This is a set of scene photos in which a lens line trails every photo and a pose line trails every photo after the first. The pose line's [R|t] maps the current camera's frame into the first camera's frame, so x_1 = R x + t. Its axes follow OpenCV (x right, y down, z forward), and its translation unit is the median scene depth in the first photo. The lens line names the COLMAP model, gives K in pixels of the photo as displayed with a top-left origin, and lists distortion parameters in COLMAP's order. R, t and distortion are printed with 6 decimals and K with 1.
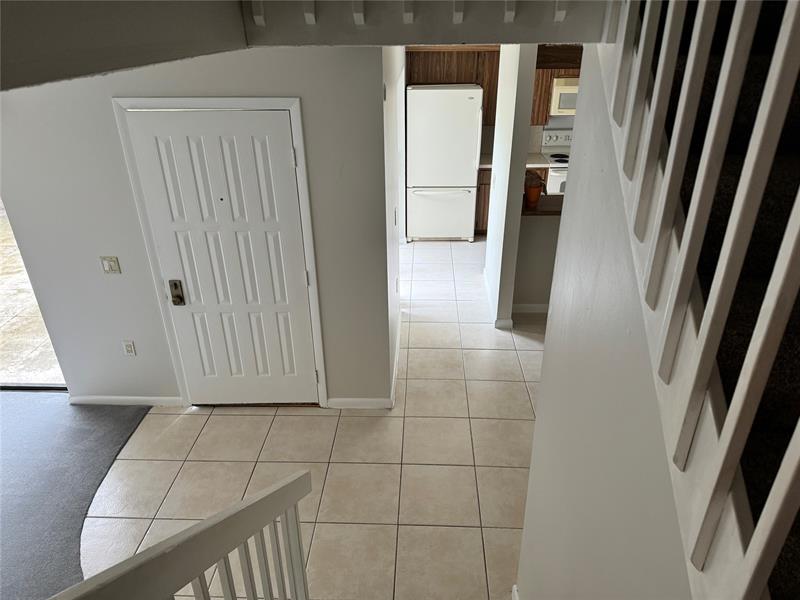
lens RADIAL K [[564.3, 0, 399.7], [0, 564.3, 302.4], [0, 0, 1]] dist [0.006617, -0.012287]
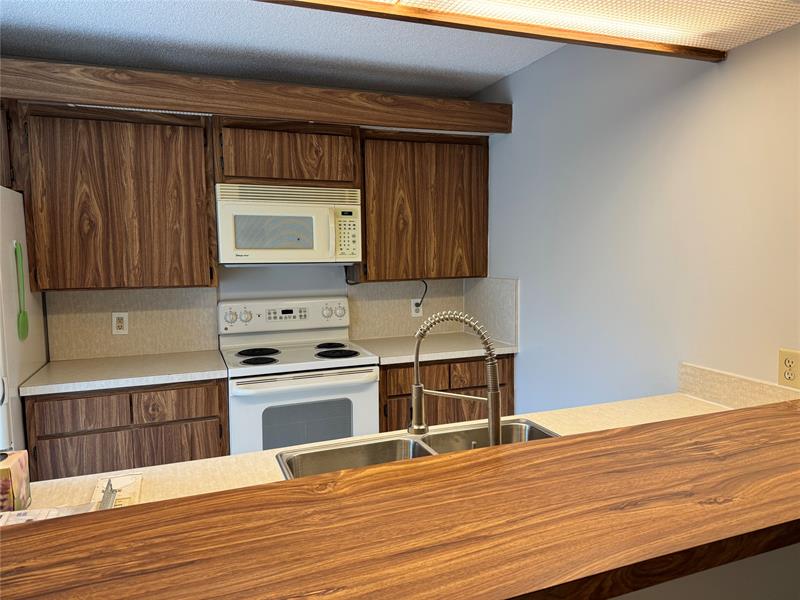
lens RADIAL K [[564.3, 0, 401.0], [0, 564.3, 298.5], [0, 0, 1]] dist [0.006617, -0.012287]
pose [[0.914650, -0.036240, 0.402618, 0.213253], [0.186271, 0.921720, -0.340199, -0.125815], [-0.358772, 0.386160, 0.849802, 0.570891]]
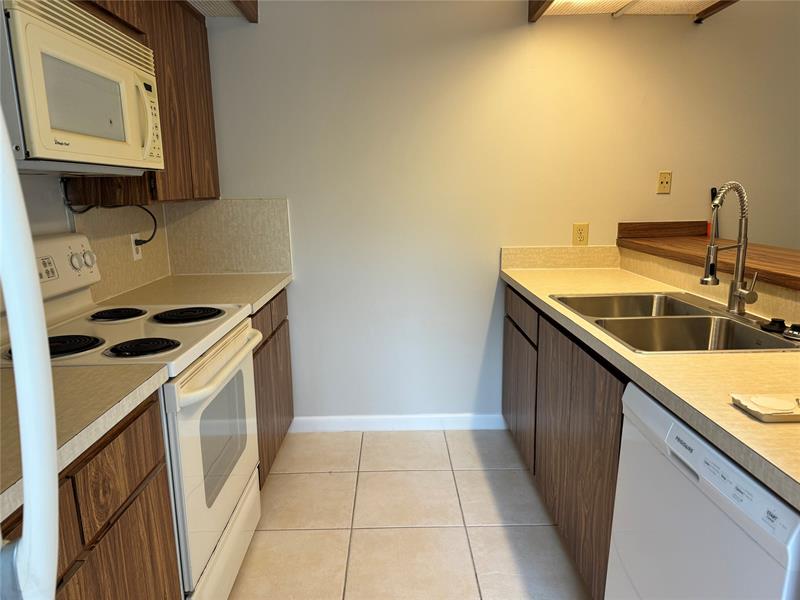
lens RADIAL K [[564.3, 0, 400.1], [0, 564.3, 302.0], [0, 0, 1]] dist [0.006617, -0.012287]
pose [[-0.047259, -0.183520, 0.981879, 0.052523], [0.472130, 0.862141, 0.183864, -0.259122], [-0.880261, 0.472264, 0.045901, 0.887873]]
